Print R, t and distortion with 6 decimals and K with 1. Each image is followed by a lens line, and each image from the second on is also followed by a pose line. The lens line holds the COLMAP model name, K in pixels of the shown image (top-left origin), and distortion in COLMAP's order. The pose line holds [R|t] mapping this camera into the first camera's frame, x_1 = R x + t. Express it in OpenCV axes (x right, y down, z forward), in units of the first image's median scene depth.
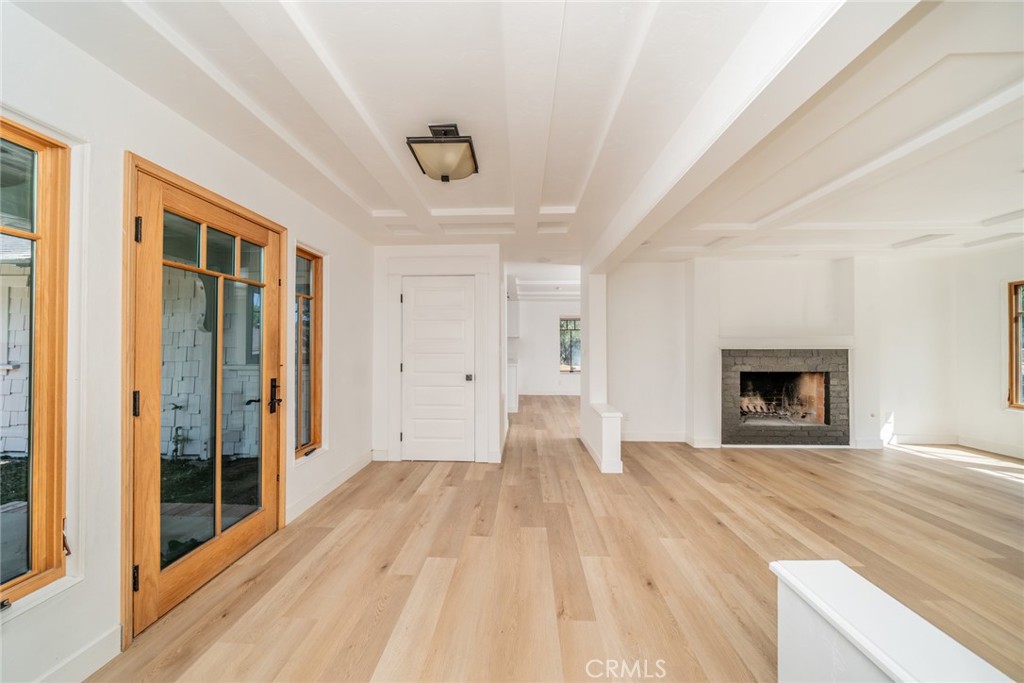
lens RADIAL K [[349.0, 0, 507.1], [0, 349.0, 343.5], [0, 0, 1]] dist [-0.007354, 0.000004]
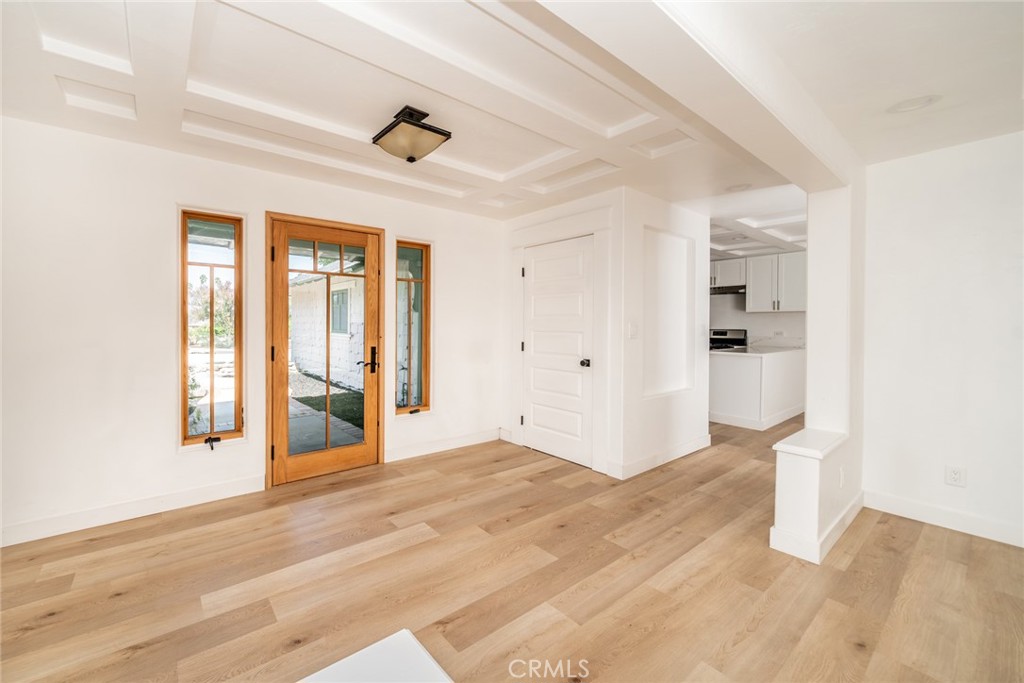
lens RADIAL K [[401.8, 0, 435.7], [0, 401.8, 328.9], [0, 0, 1]] dist [-0.009411, 0.000347]
pose [[0.613104, 0.013953, -0.789879, 0.427496], [-0.002449, 0.999873, 0.015762, 0.006319], [0.789999, -0.007730, 0.613060, 0.167706]]
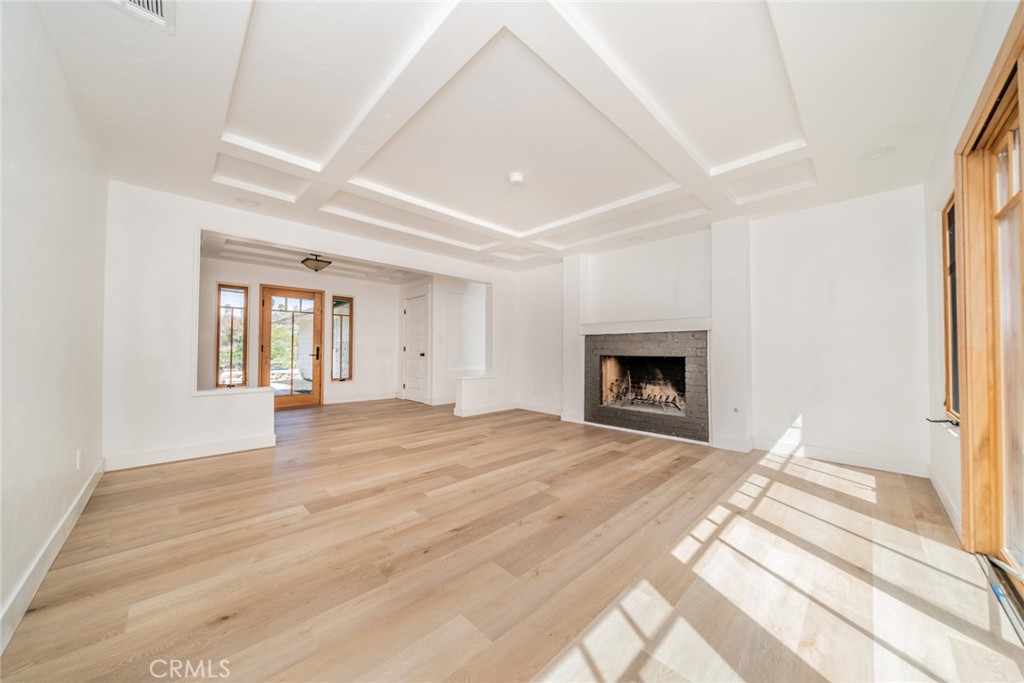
lens RADIAL K [[349.0, 0, 507.1], [0, 349.0, 343.5], [0, 0, 1]] dist [-0.007354, 0.000004]
pose [[0.724546, -0.011925, -0.689123, 1.459603], [-0.000991, 0.999831, -0.018344, 0.077987], [0.689225, 0.013973, 0.724412, 0.032118]]
